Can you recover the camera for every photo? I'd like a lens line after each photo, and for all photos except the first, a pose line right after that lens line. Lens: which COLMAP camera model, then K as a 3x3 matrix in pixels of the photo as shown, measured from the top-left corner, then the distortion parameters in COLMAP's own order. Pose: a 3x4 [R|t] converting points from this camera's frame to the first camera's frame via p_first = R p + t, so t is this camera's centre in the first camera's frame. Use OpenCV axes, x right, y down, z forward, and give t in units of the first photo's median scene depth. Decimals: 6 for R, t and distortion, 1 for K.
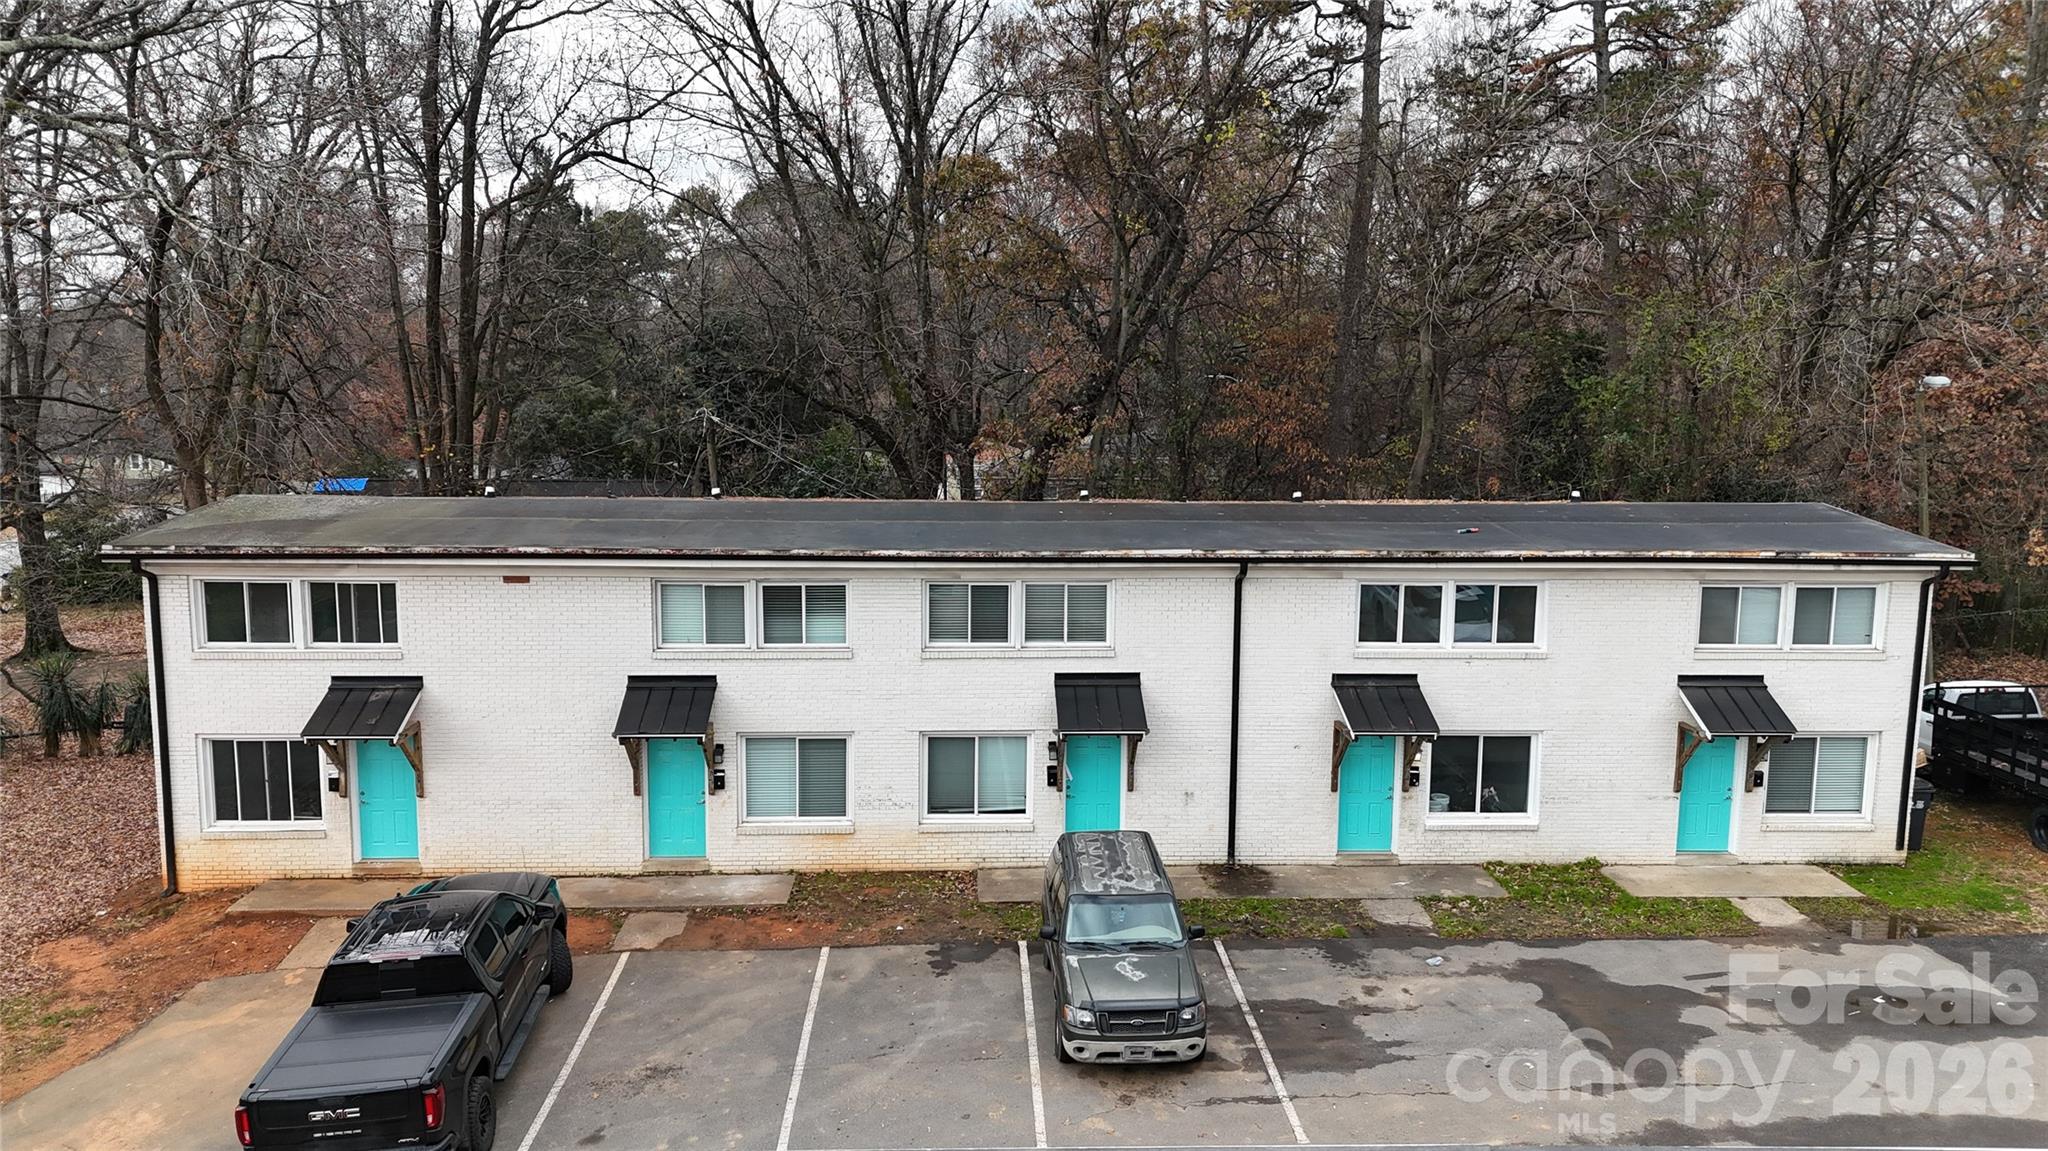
lens RADIAL K [[1508.7, 0, 1021.0], [0, 1508.7, 560.2], [0, 0, 1]] dist [0.073486, -0.068841]
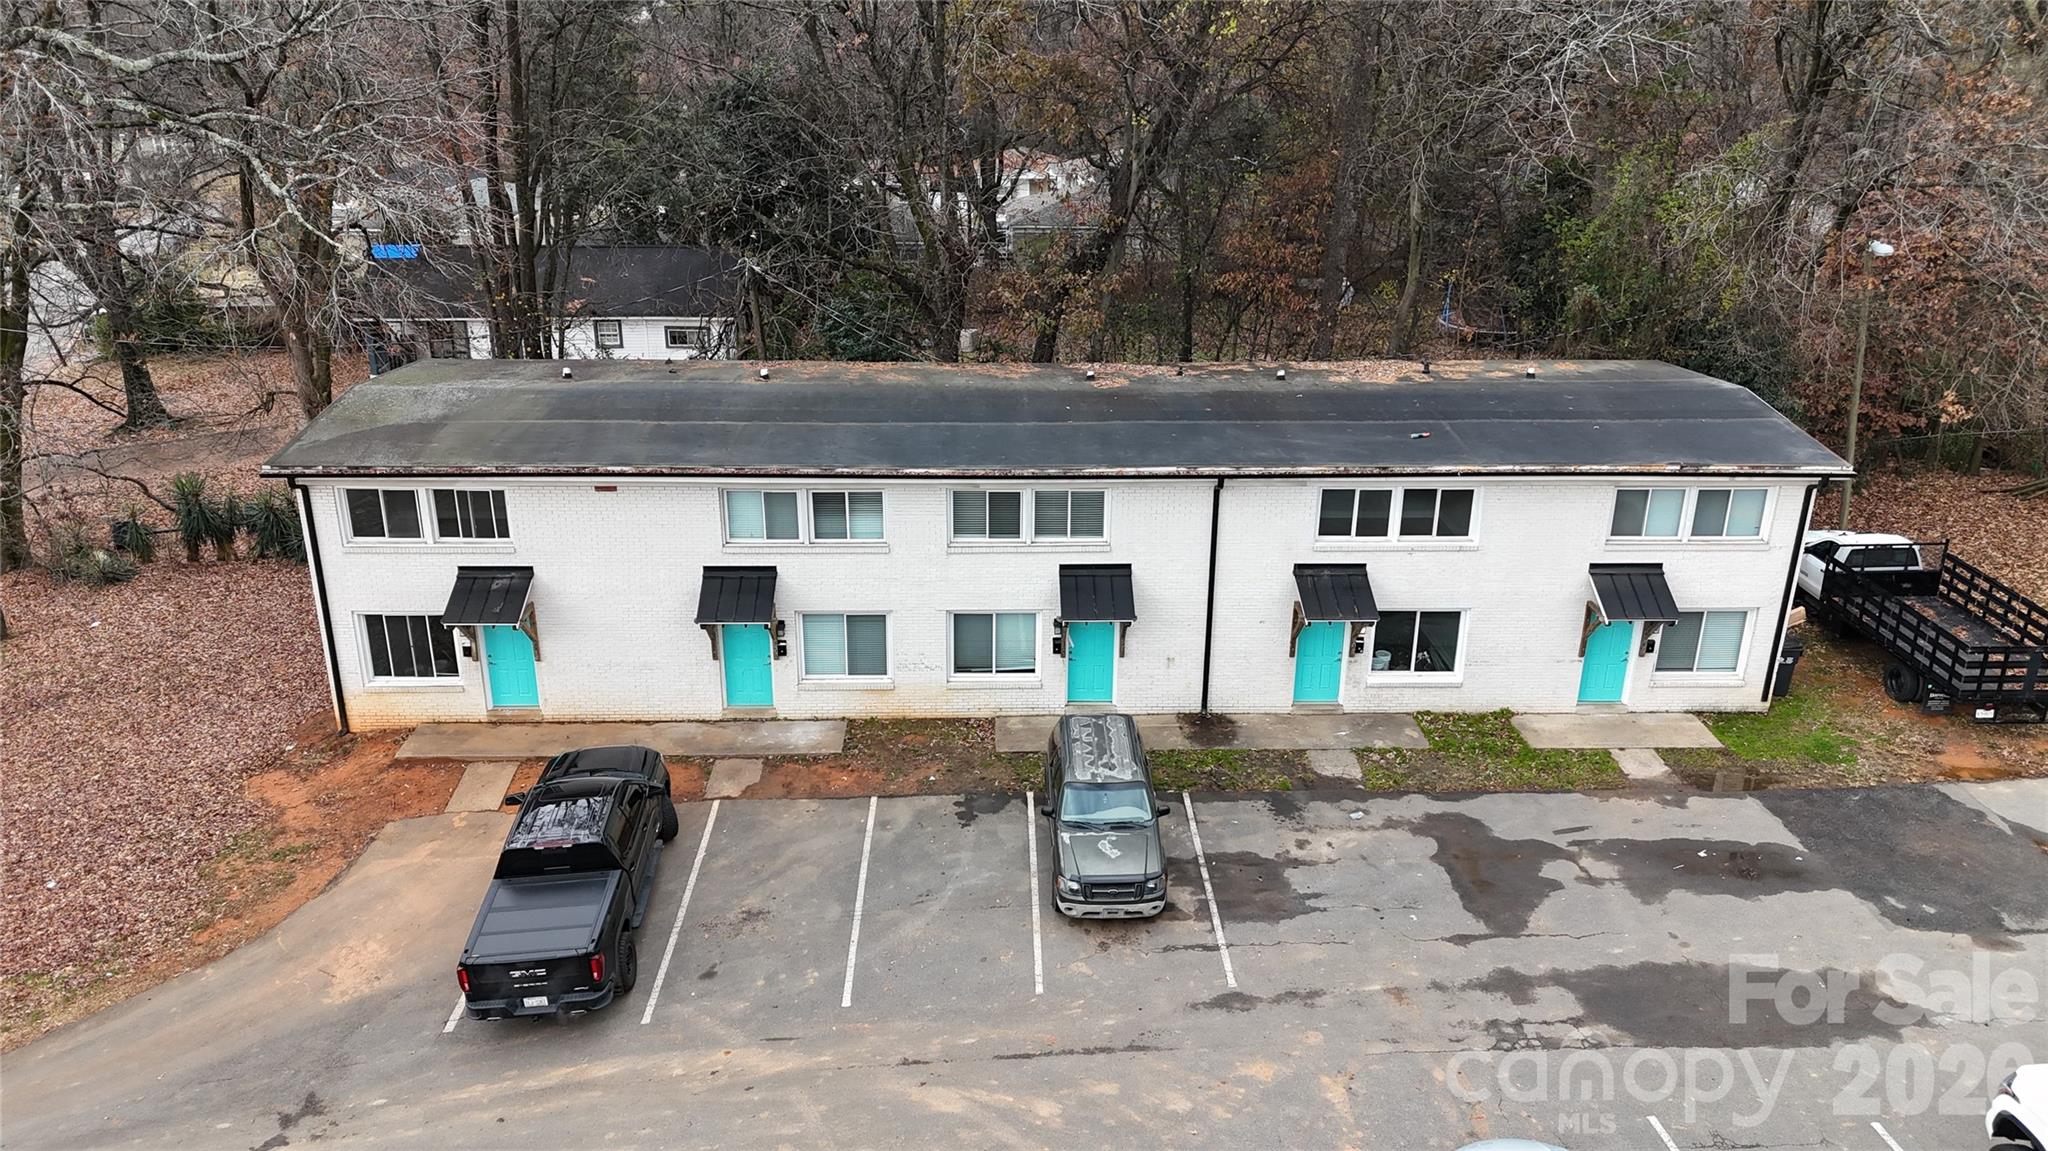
lens RADIAL K [[1508.7, 0, 1019.3], [0, 1508.7, 565.8], [0, 0, 1]] dist [0.073486, -0.068841]
pose [[0.999807, 0.005114, -0.018993, 0.013380], [-0.000596, 0.973051, 0.230591, -0.199166], [0.019660, -0.230535, 0.972865, -0.156851]]
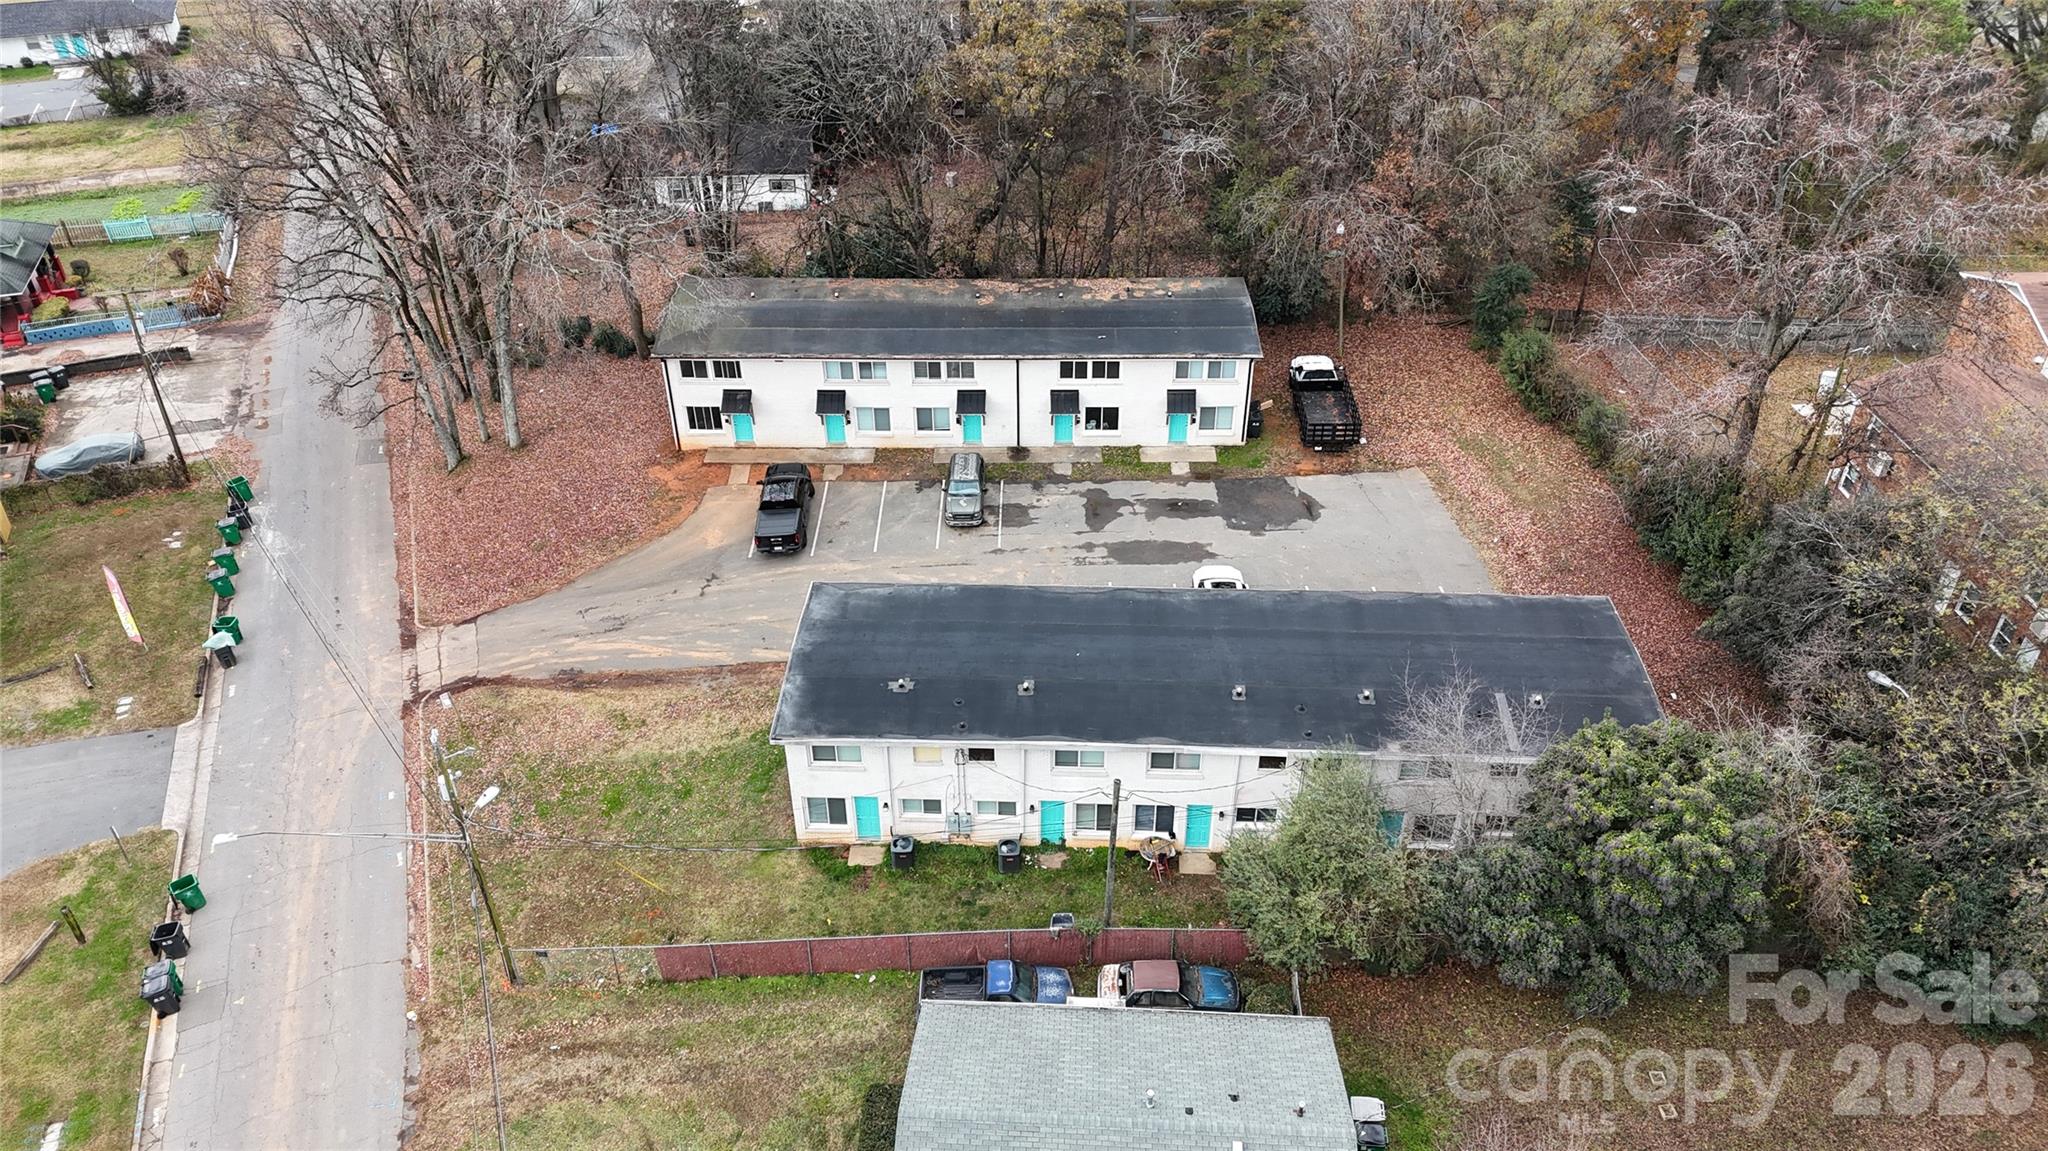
lens RADIAL K [[1480.0, 0, 1024.5], [0, 1480.0, 619.0], [0, 0, 1]] dist [0.052801, -0.013256]
pose [[0.998656, 0.021157, -0.047319, 0.307976], [0.005204, 0.867368, 0.497640, -1.003815], [0.051572, -0.497218, 0.866092, -1.788381]]
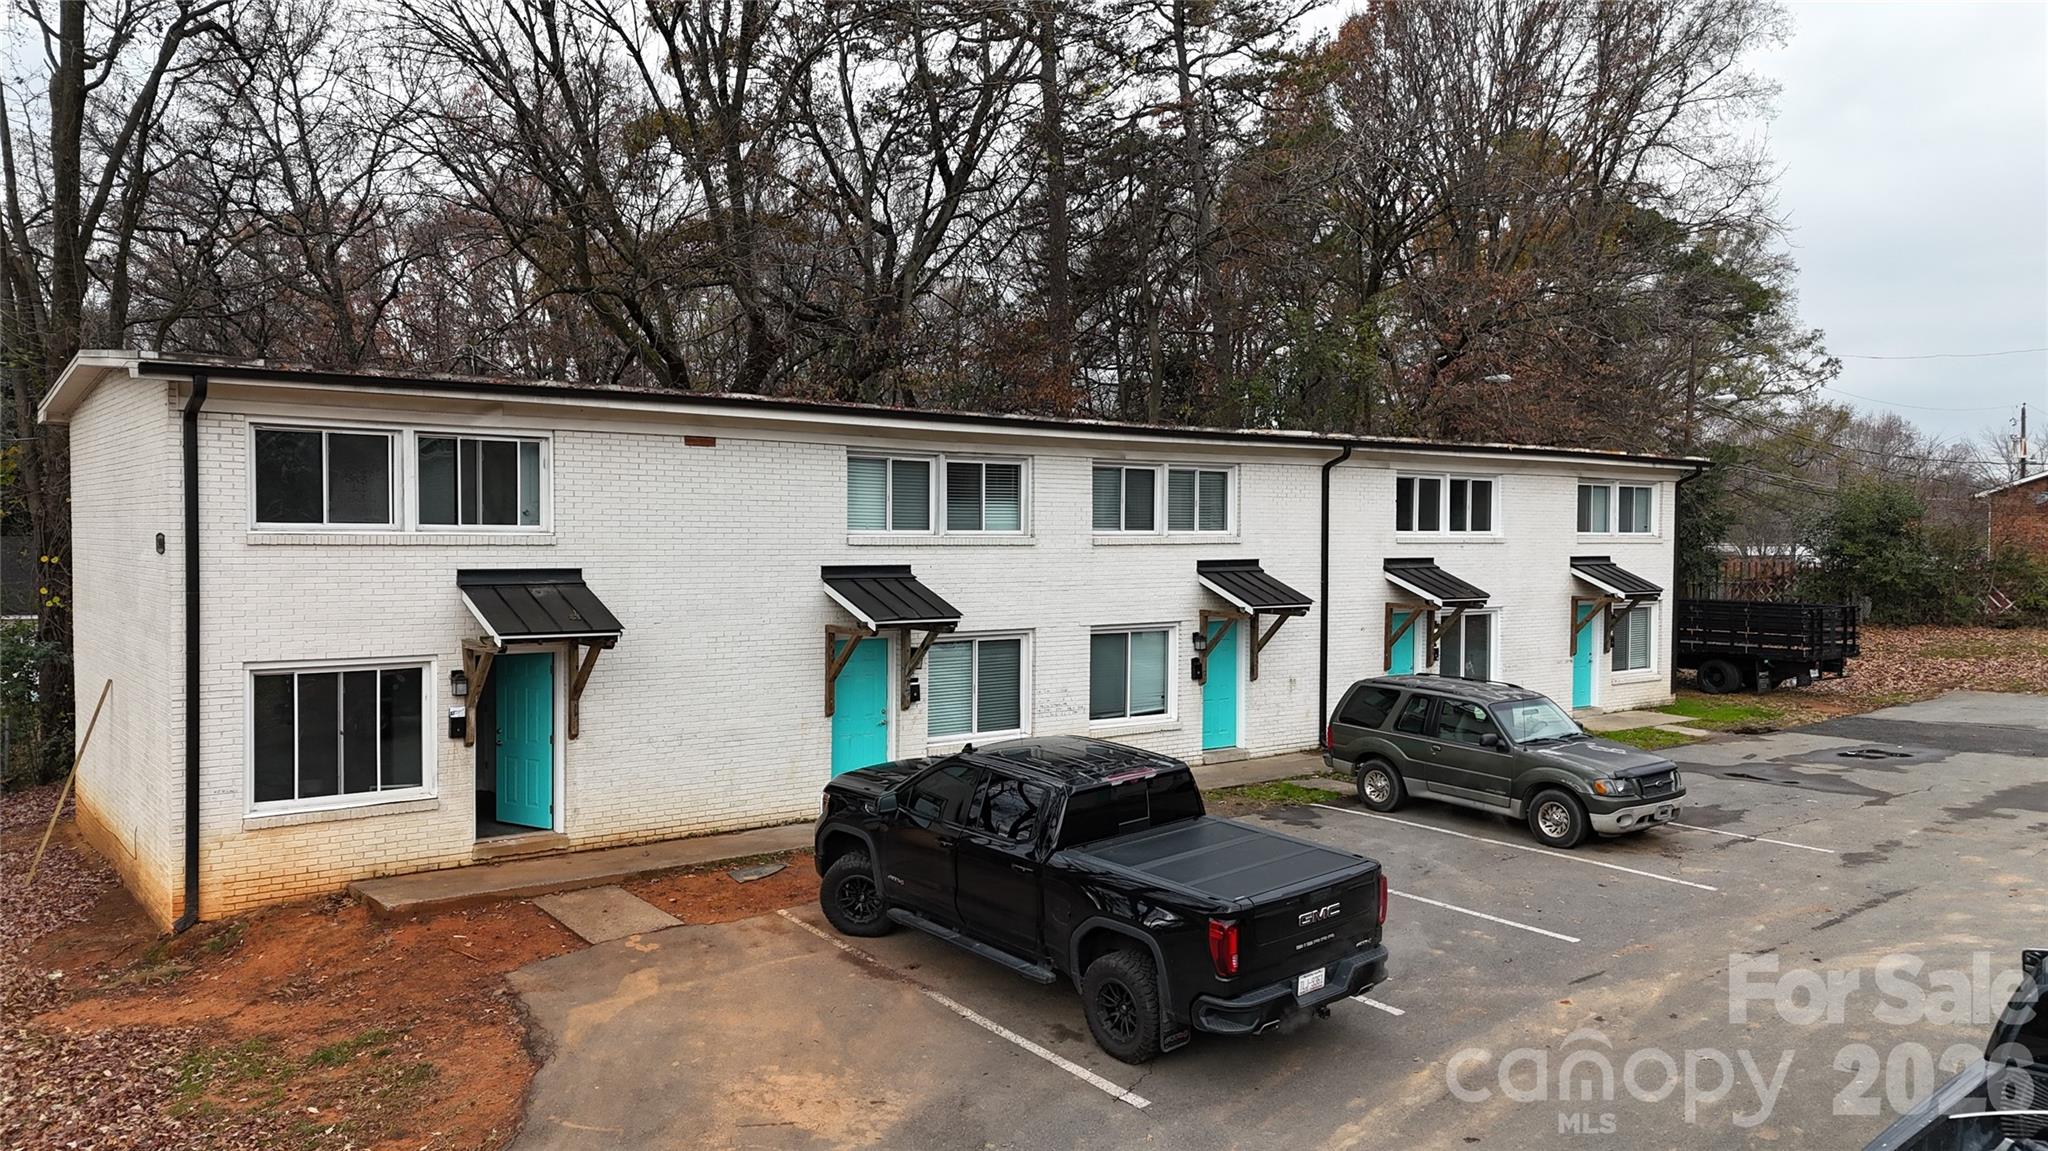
lens RADIAL K [[1508.7, 0, 1023.9], [0, 1508.7, 574.0], [0, 0, 1]] dist [0.073486, -0.068841]
pose [[0.814223, -0.021070, 0.580169, -0.638277], [0.078291, 0.994197, -0.073769, 0.148070], [-0.575248, 0.105487, 0.811148, 0.280162]]
